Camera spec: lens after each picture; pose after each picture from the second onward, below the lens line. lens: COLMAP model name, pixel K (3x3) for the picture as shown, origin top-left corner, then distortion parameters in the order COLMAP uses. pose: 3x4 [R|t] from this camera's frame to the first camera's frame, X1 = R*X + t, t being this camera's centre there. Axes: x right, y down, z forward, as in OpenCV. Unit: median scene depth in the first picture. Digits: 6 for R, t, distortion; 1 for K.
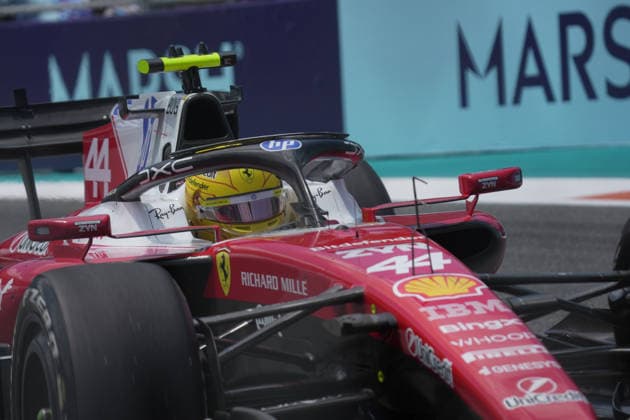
lens RADIAL K [[3070.9, 0, 312.3], [0, 3070.9, 235.2], [0, 0, 1]] dist [2.269366, 5.572776]
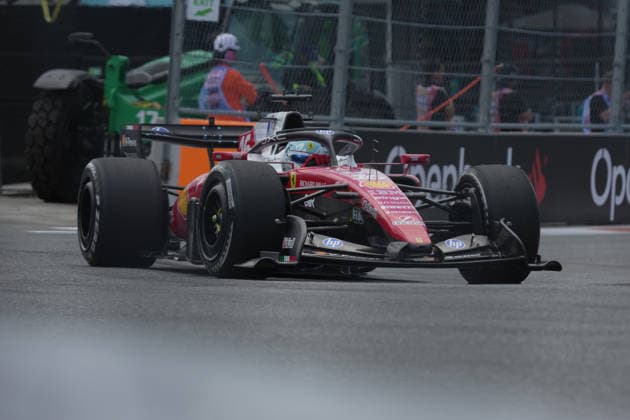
lens RADIAL K [[3070.9, 0, 312.3], [0, 3070.9, 235.2], [0, 0, 1]] dist [2.269366, 5.572776]
pose [[0.992931, 0.106429, -0.052546, 0.119559], [-0.110097, 0.991259, -0.072687, 0.234656], [0.044350, 0.077958, 0.995970, -1.396762]]
